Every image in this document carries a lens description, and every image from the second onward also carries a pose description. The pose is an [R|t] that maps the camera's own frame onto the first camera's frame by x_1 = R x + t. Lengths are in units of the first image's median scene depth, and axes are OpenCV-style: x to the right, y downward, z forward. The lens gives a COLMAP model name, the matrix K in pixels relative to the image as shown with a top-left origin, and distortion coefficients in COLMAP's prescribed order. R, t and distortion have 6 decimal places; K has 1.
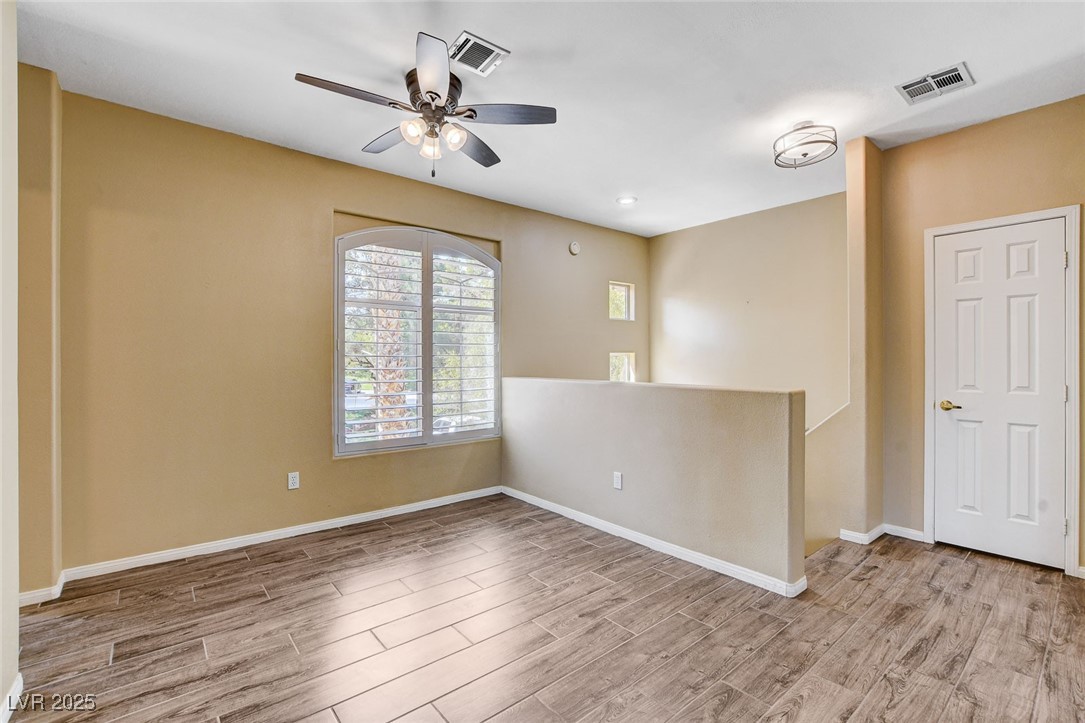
lens RADIAL K [[477.8, 0, 542.5], [0, 477.8, 361.5], [0, 0, 1]] dist [0.000073, 0.000119]
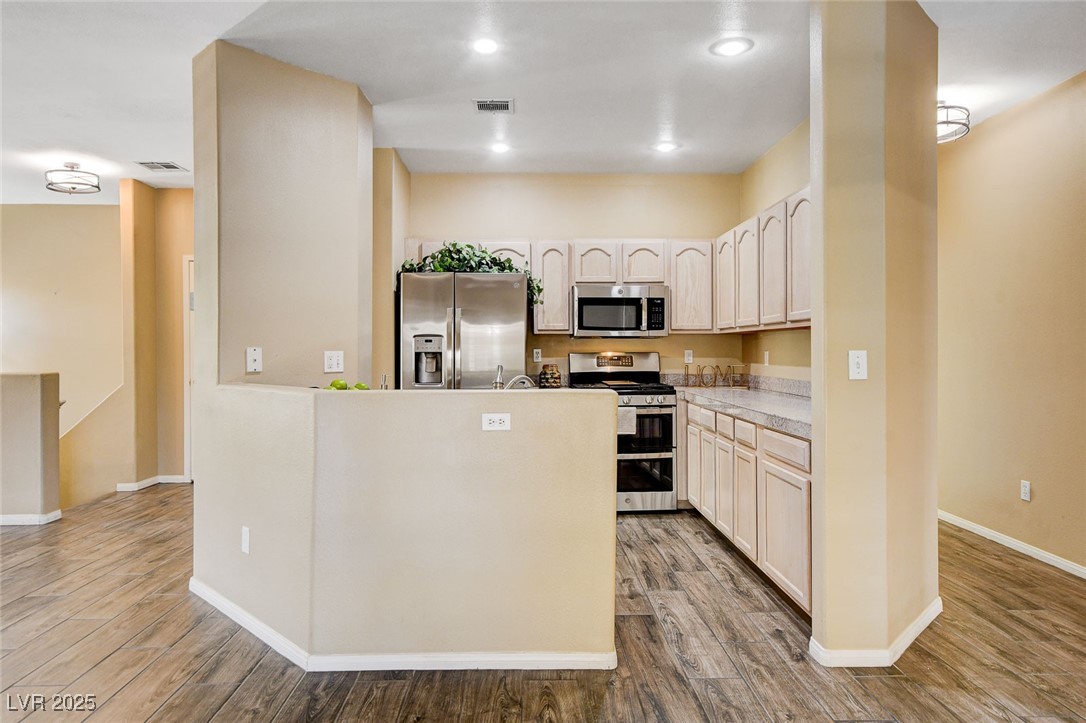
lens RADIAL K [[671.6, 0, 543.9], [0, 671.6, 352.2], [0, 0, 1]] dist [0.001244, -0.000217]
pose [[0.611717, -0.003635, 0.791068, -0.100685], [0.003451, 0.999992, 0.001927, 0.002716], [-0.791069, 0.001551, 0.611725, -1.088856]]
